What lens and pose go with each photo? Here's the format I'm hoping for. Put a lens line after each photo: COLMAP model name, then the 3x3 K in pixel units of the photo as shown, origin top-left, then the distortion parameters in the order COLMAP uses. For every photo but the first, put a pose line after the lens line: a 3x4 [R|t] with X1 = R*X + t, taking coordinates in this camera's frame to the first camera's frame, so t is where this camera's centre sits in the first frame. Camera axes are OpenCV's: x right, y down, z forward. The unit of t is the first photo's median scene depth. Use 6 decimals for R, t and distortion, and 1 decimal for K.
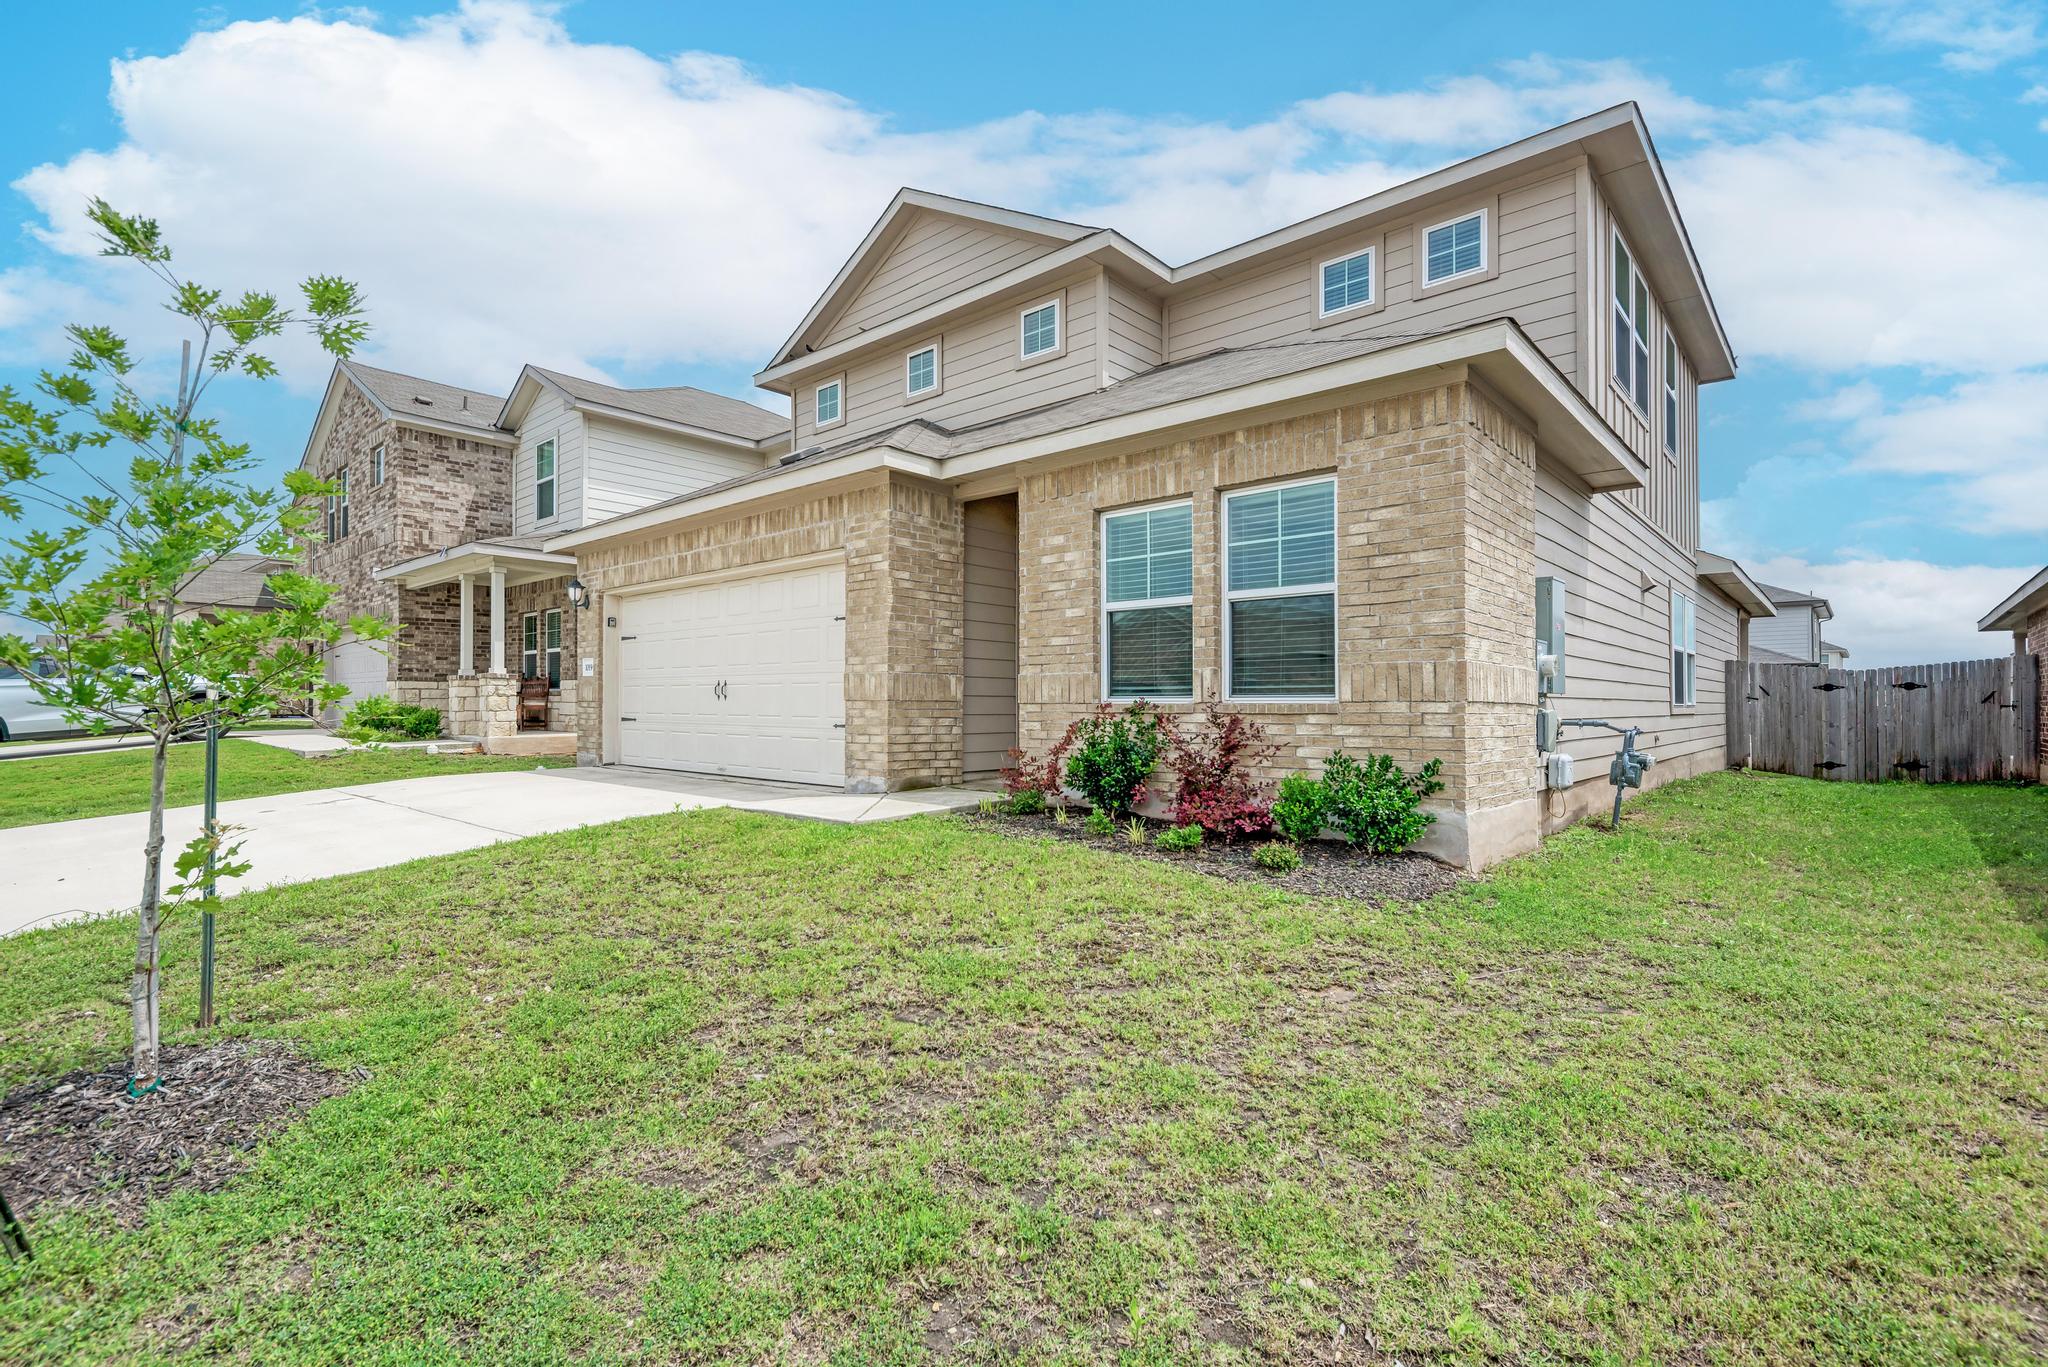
lens RADIAL K [[948.1, 0, 1022.2], [0, 948.1, 688.9], [0, 0, 1]] dist [0.008961, 0.000110]
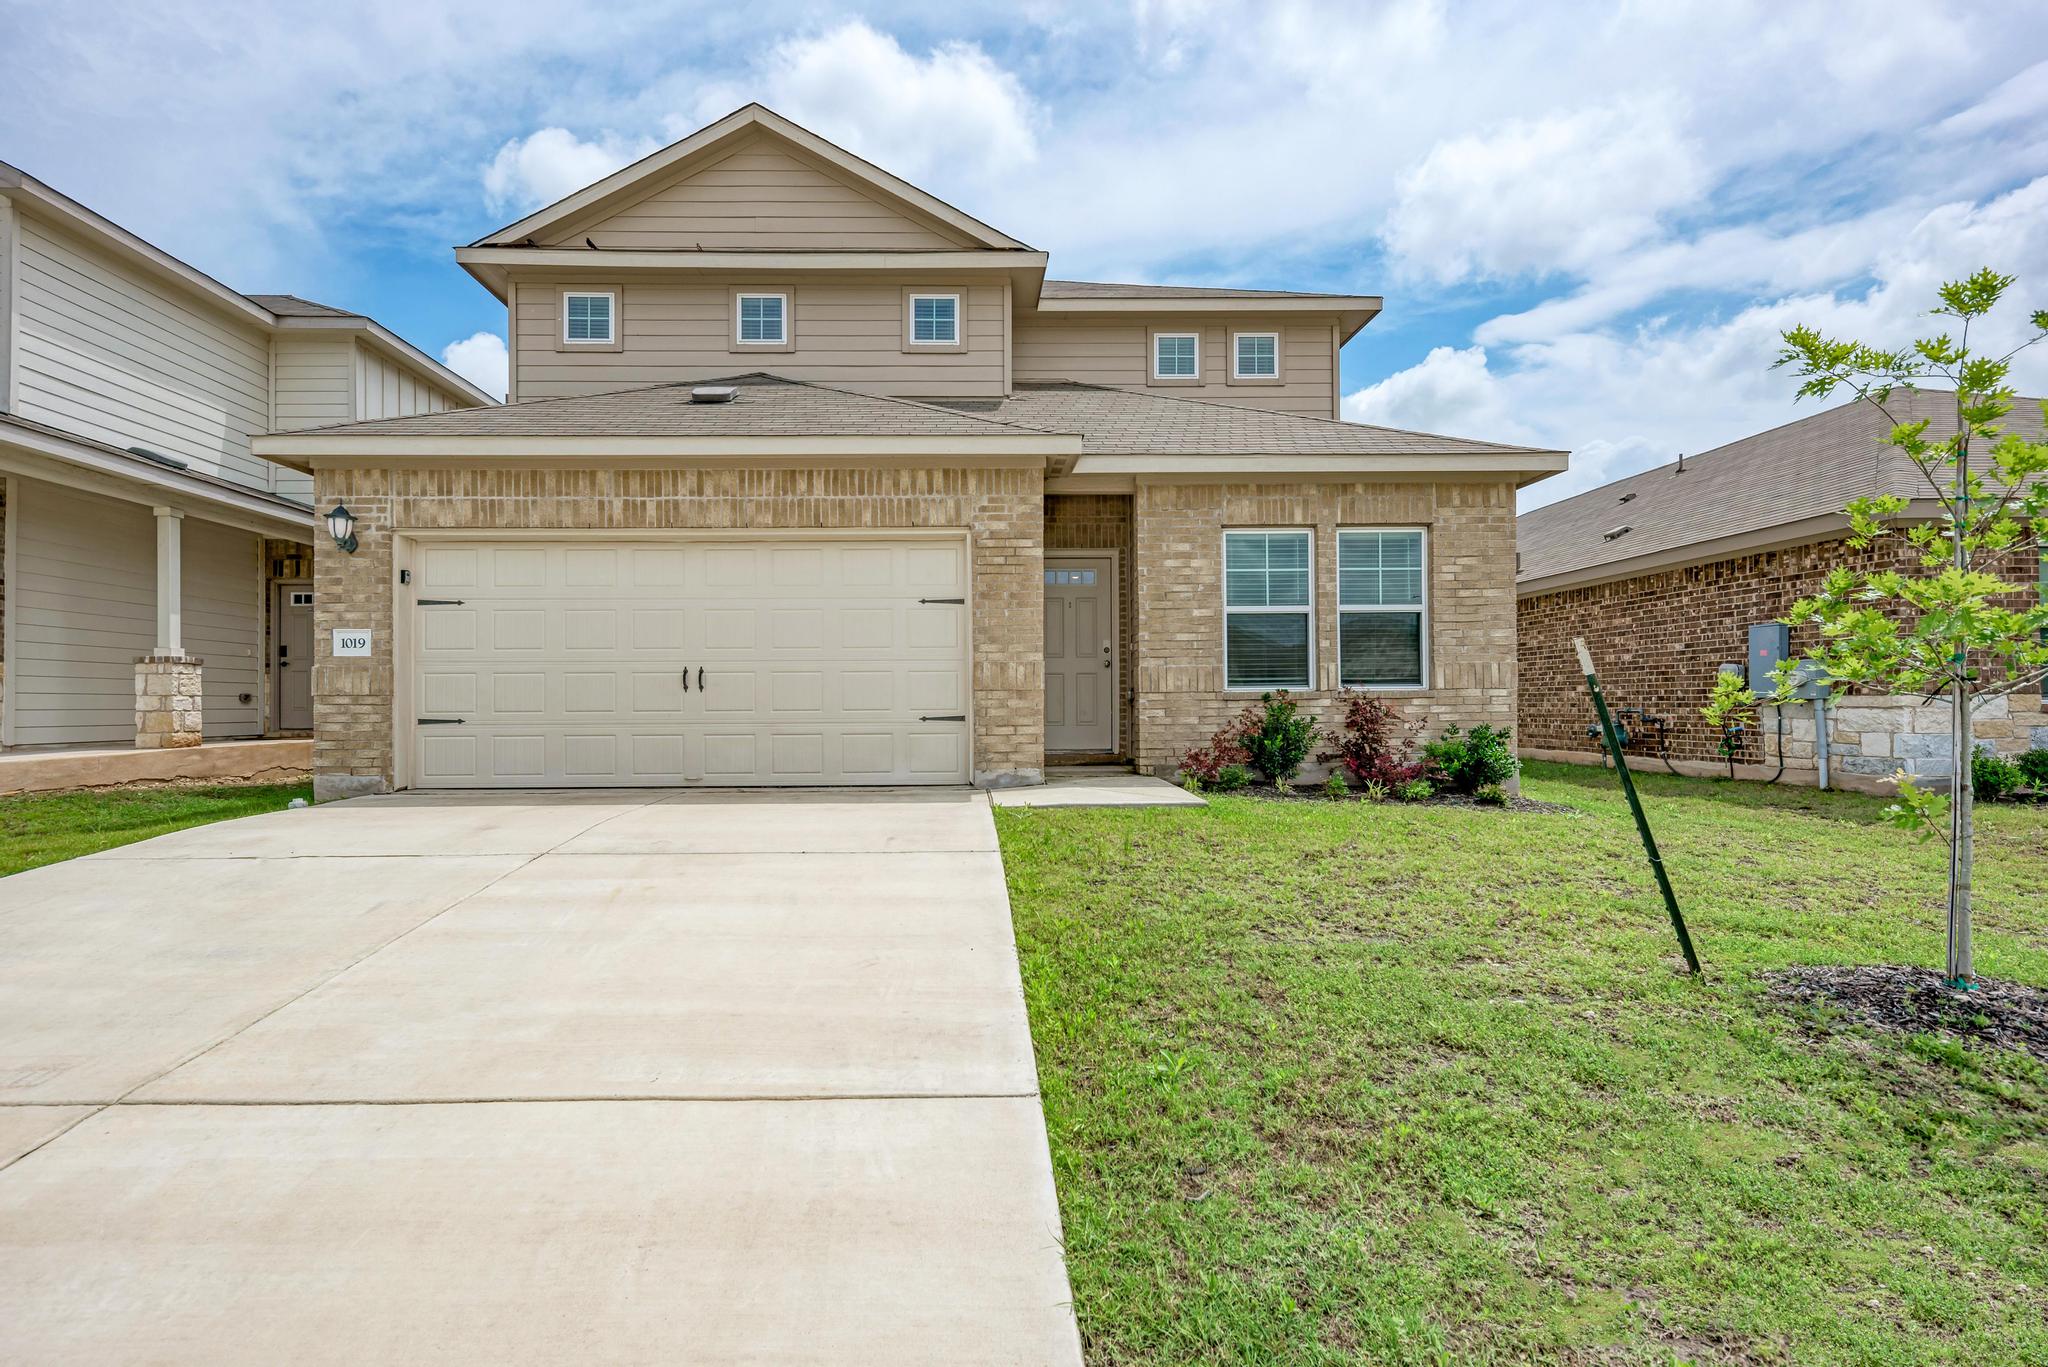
lens RADIAL K [[948.1, 0, 1016.2], [0, 948.1, 690.1], [0, 0, 1]] dist [0.008961, 0.000110]
pose [[0.722595, 0.000830, 0.691271, -0.892396], [-0.002313, 0.999997, 0.001217, 0.012061], [-0.691267, -0.002478, 0.722595, 0.327526]]
